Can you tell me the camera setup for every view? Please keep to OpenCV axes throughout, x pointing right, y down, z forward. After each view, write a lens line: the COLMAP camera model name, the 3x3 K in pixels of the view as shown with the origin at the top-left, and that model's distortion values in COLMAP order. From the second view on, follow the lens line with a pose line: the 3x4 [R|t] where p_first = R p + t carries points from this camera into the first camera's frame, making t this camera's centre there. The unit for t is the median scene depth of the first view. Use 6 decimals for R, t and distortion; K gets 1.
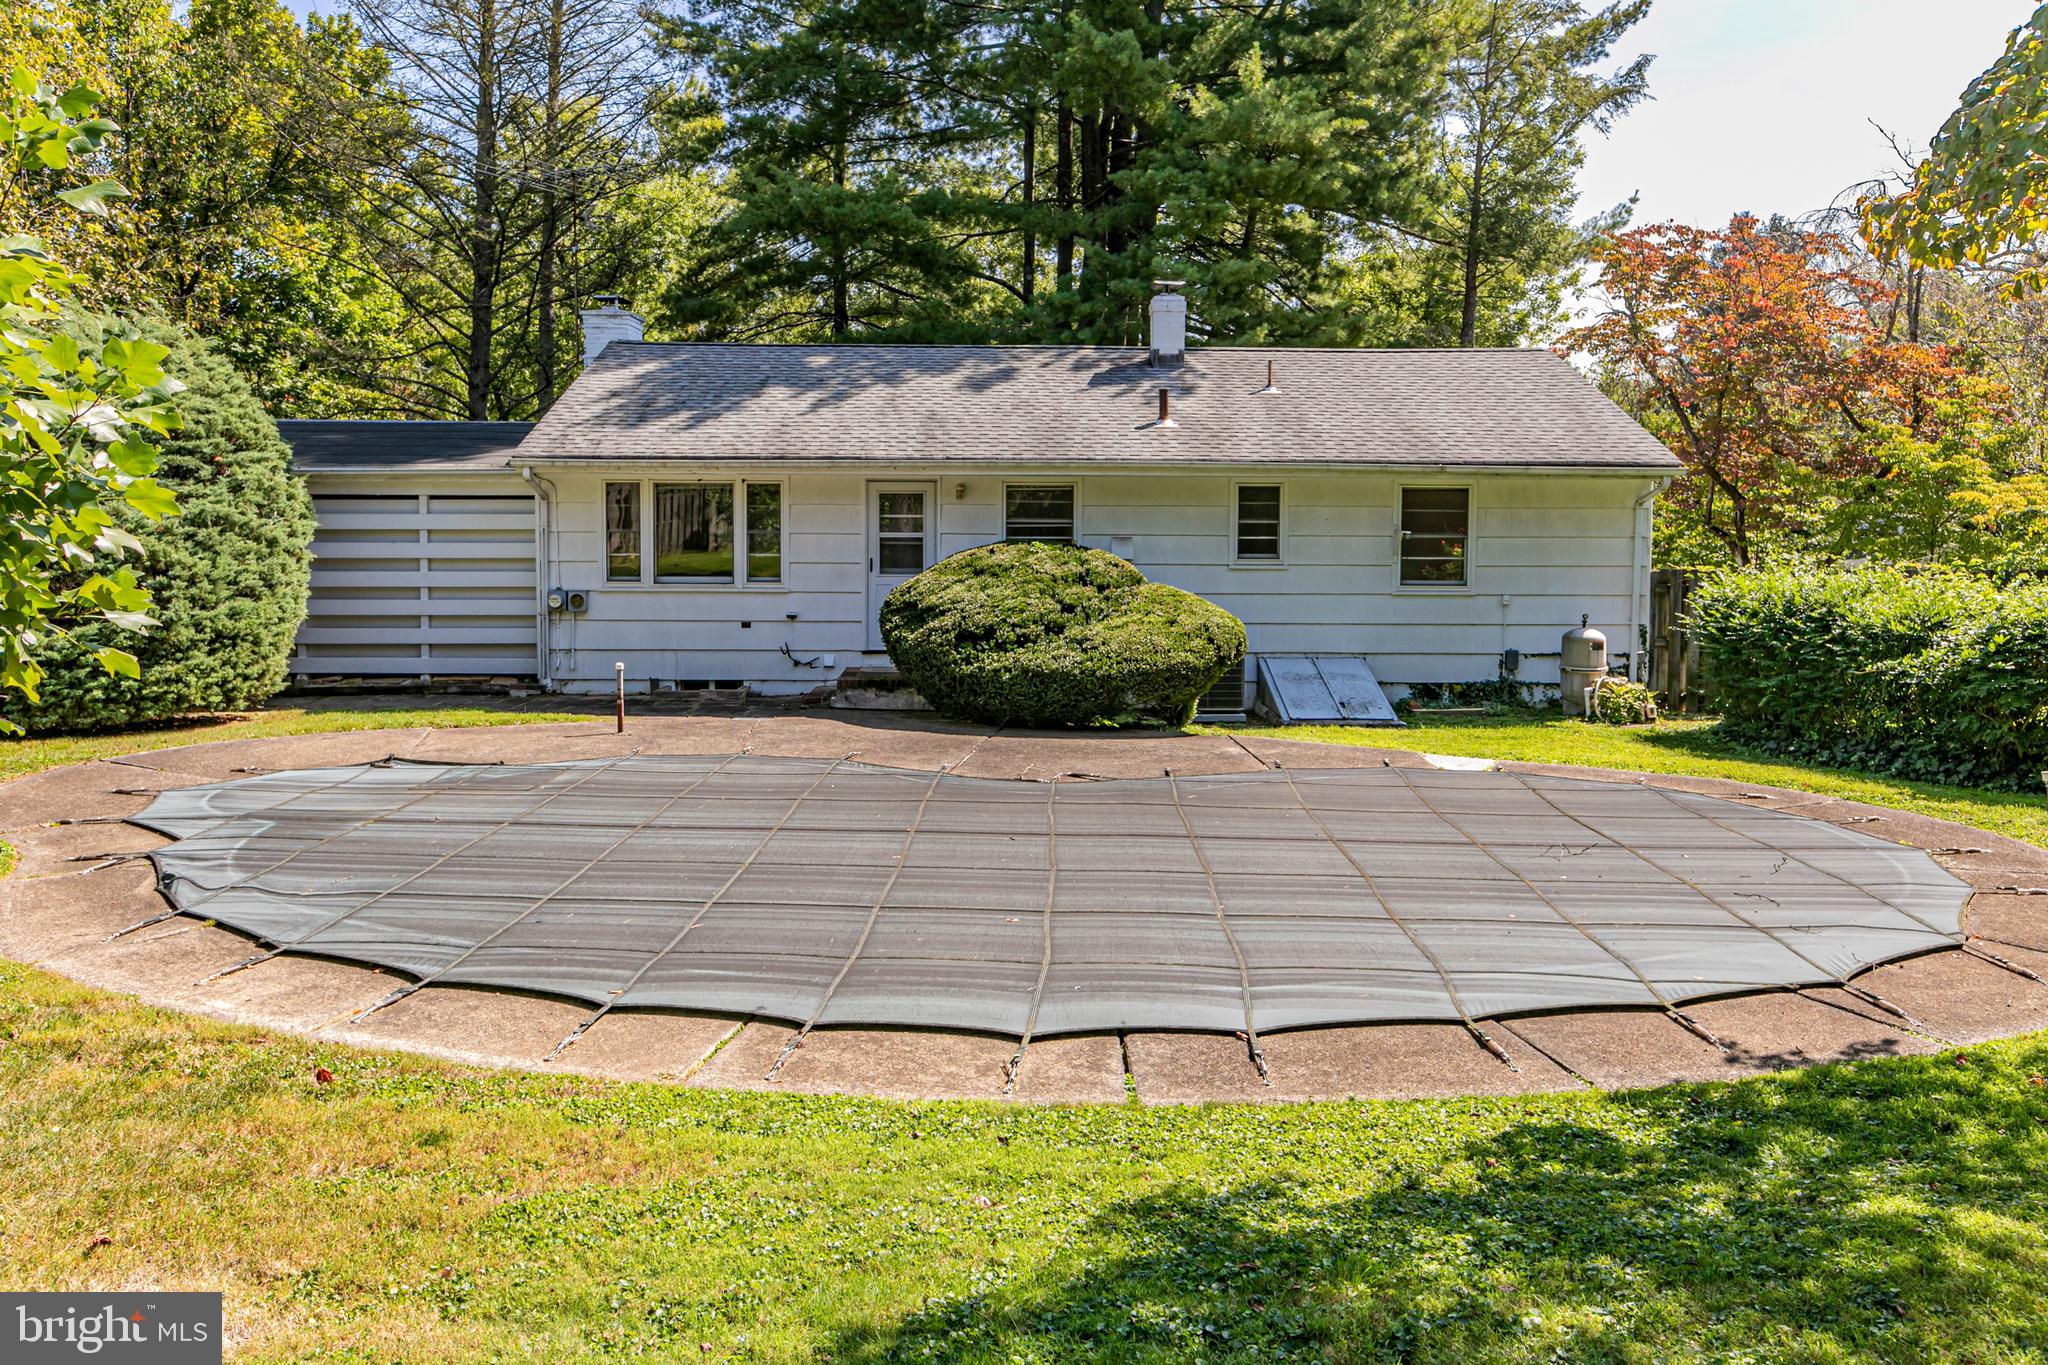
lens RADIAL K [[1518.2, 0, 1023.4], [0, 1518.2, 674.2], [0, 0, 1]] dist [-0.002035, -0.000243]
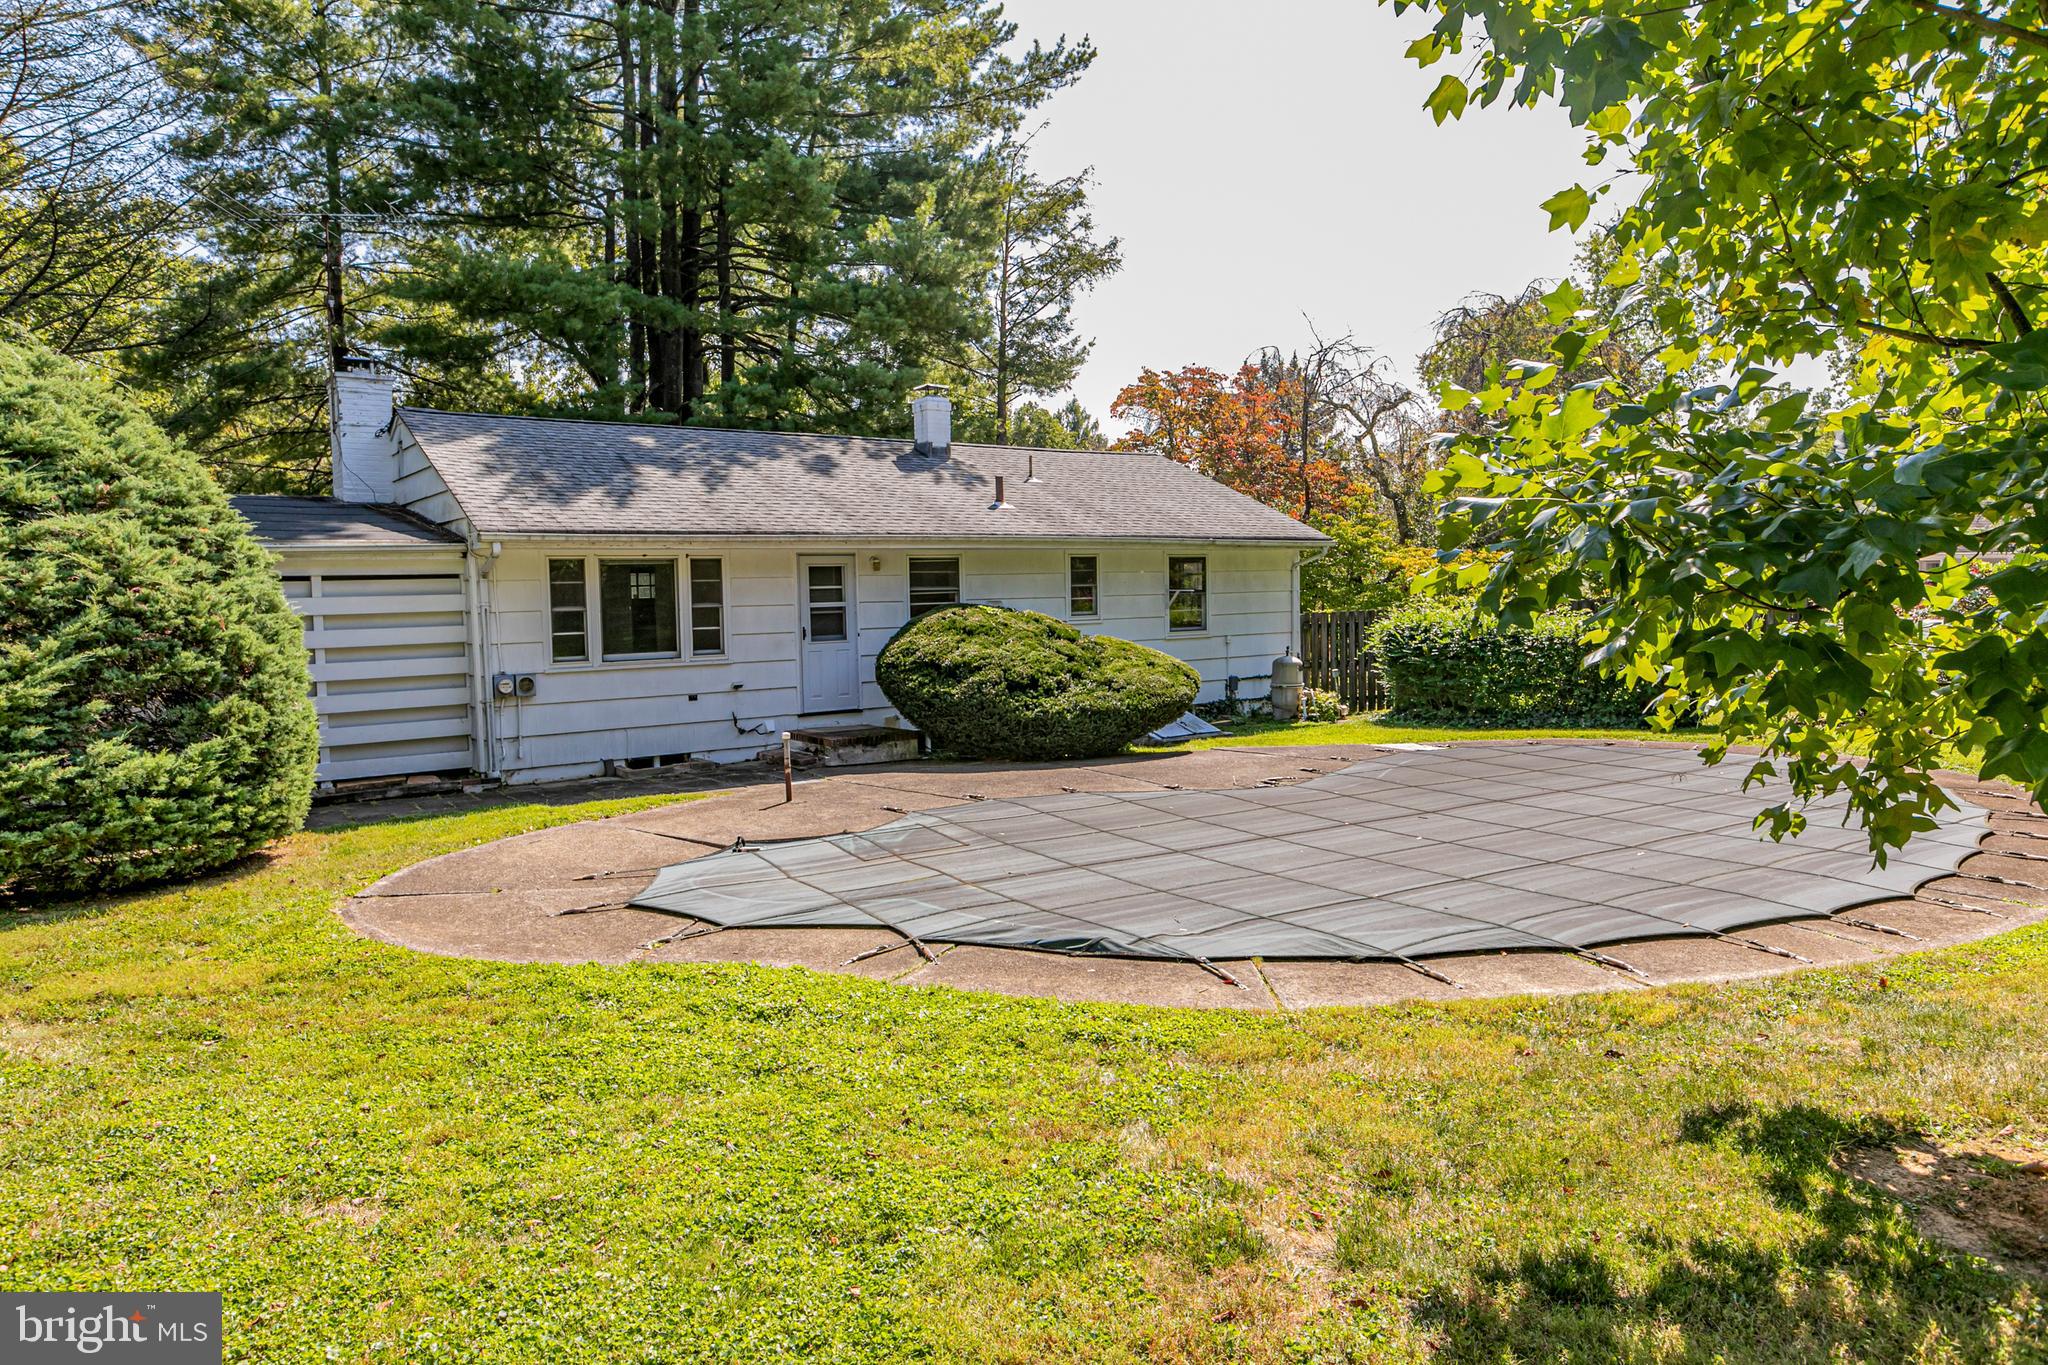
lens RADIAL K [[1343.9, 0, 1023.9], [0, 1343.9, 689.6], [0, 0, 1]] dist [0.011734, 0.000474]
pose [[0.808475, -0.067549, 0.584642, -0.531023], [0.086848, 0.996209, -0.004997, -0.014206], [-0.582088, 0.054815, 0.811276, 0.144198]]
